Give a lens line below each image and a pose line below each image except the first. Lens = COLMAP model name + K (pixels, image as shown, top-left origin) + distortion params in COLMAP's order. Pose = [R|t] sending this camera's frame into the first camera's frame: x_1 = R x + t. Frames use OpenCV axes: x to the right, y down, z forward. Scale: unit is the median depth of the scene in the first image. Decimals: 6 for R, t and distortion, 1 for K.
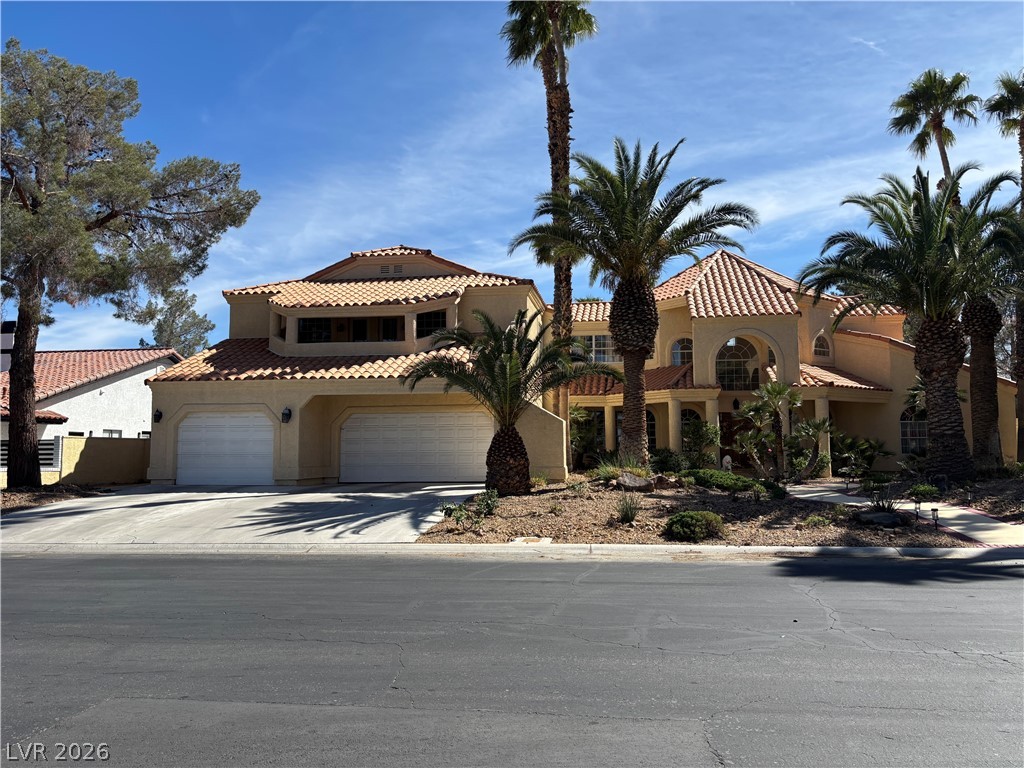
lens RADIAL K [[771.4, 0, 512.0], [0, 771.4, 384.0], [0, 0, 1]] dist [0.087834, -0.102366]
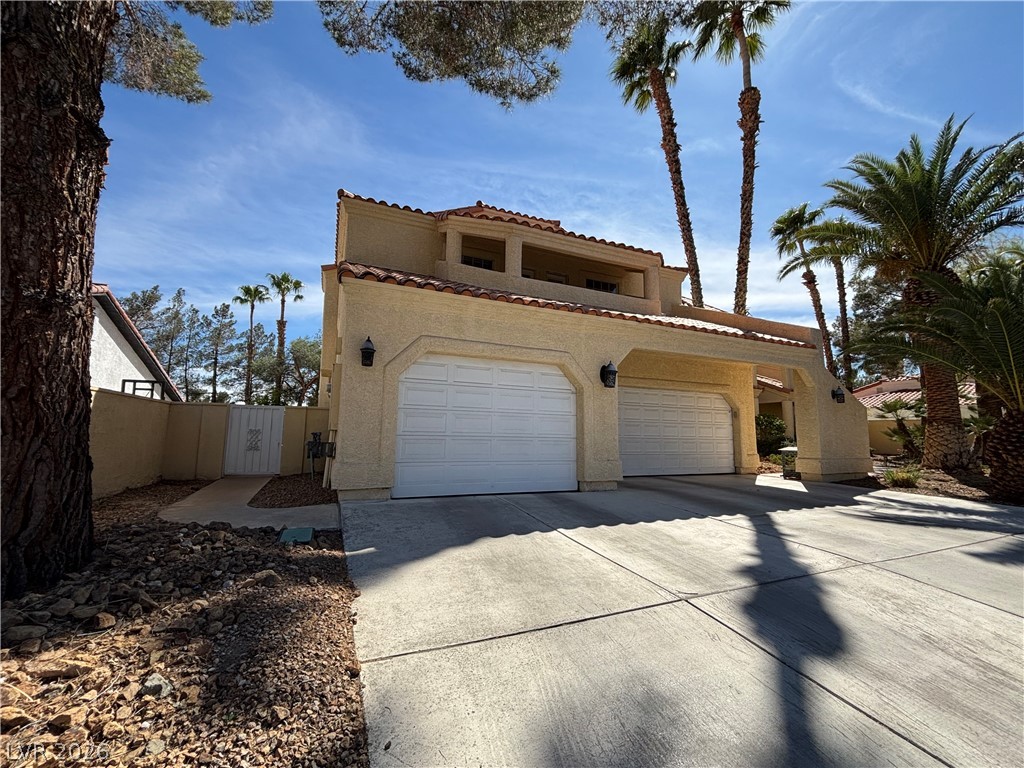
lens RADIAL K [[419.6, 0, 511.1], [0, 419.6, 385.7], [0, 0, 1]] dist [0.006861, -0.000618]
pose [[0.834124, 0.082286, 0.545404, -0.499687], [-0.070082, 0.996606, -0.043178, 0.063693], [-0.547106, -0.002207, 0.837060, 0.717322]]
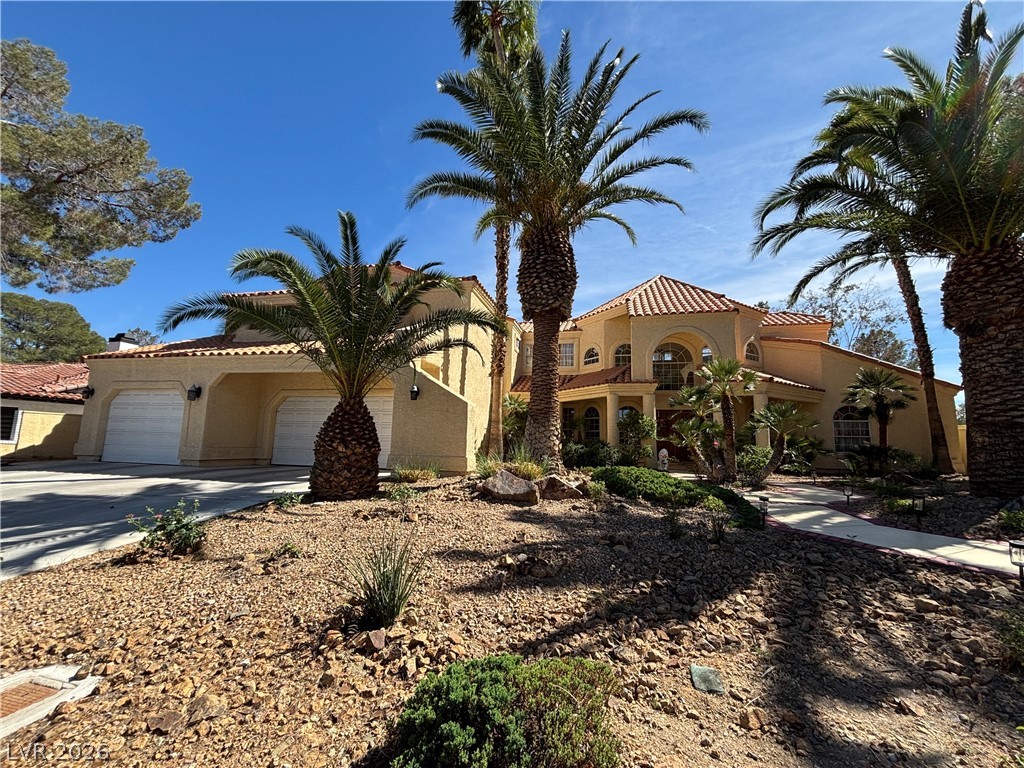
lens RADIAL K [[419.6, 0, 511.1], [0, 419.6, 385.7], [0, 0, 1]] dist [0.006861, -0.000618]
pose [[0.996482, 0.018239, -0.081795, 0.135064], [-0.022321, 0.998536, -0.049273, 0.045462], [0.080777, 0.050926, 0.995430, 0.480354]]
